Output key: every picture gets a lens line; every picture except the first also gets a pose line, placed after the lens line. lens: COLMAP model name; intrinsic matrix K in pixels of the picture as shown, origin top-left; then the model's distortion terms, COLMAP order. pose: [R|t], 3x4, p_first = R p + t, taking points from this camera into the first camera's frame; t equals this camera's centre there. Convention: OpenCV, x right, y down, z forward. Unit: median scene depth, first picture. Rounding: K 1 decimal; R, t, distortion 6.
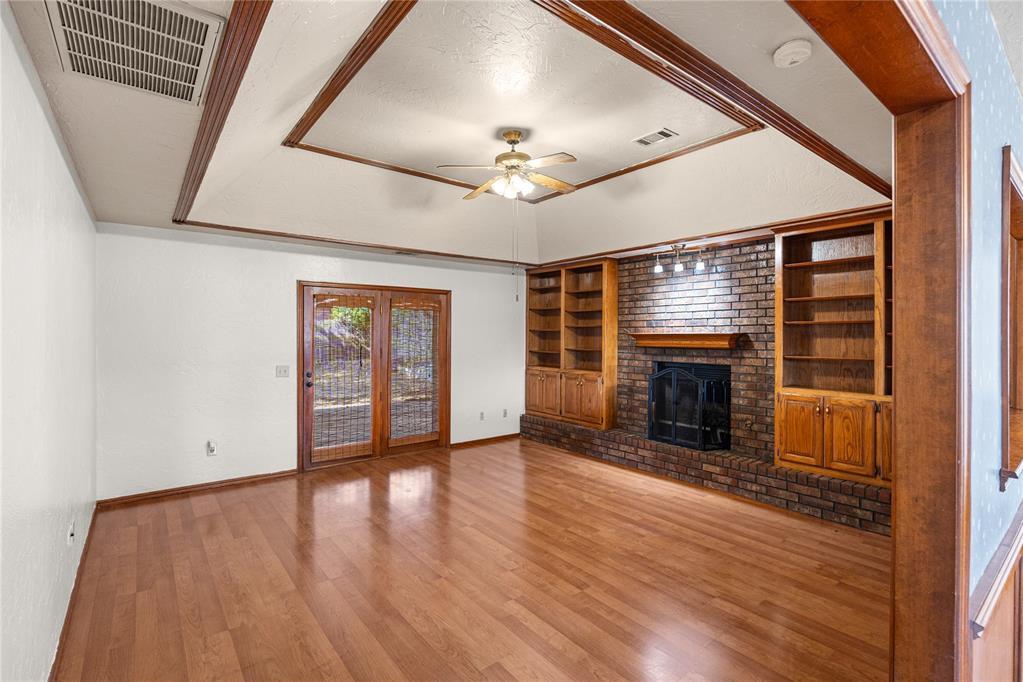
lens RADIAL K [[478.3, 0, 509.3], [0, 478.3, 336.9], [0, 0, 1]] dist [-0.007039, 0.000181]
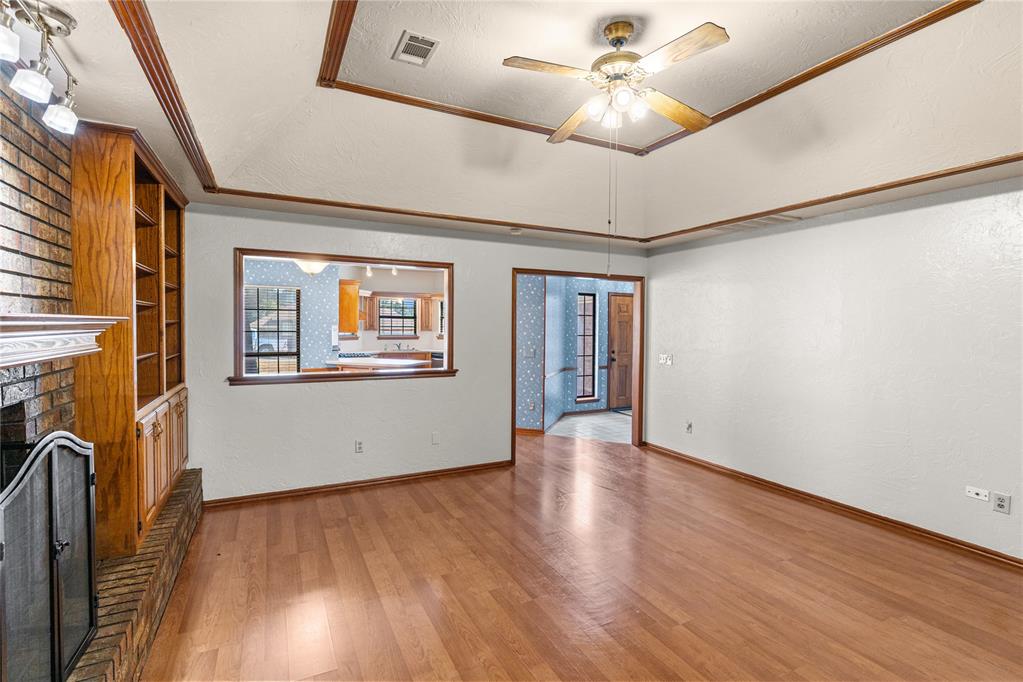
lens RADIAL K [[478.3, 0, 504.0], [0, 478.3, 341.8], [0, 0, 1]] dist [-0.007039, 0.000181]
pose [[-0.979736, -0.016660, 0.199597, 0.019823], [-0.009637, 0.999302, 0.036105, -0.004117], [-0.200059, 0.033450, -0.979213, 1.252677]]
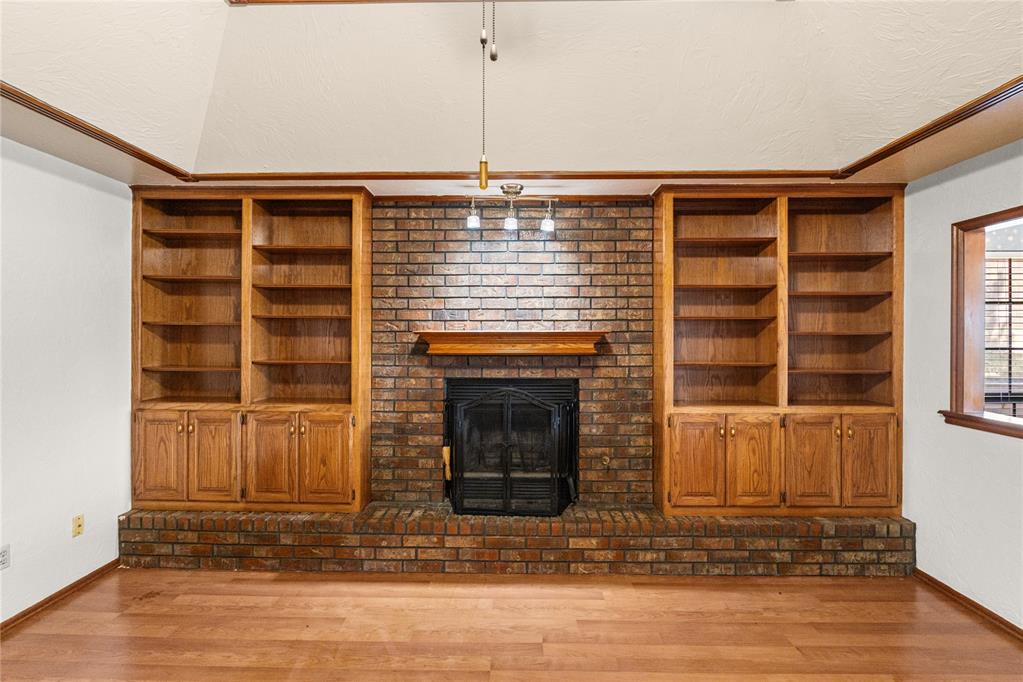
lens RADIAL K [[478.3, 0, 521.6], [0, 478.3, 338.4], [0, 0, 1]] dist [-0.007039, 0.000181]
pose [[0.629491, -0.004882, 0.776993, -0.115139], [0.002878, 0.999988, 0.003952, -0.000600], [-0.777003, -0.000251, 0.629497, 0.617009]]
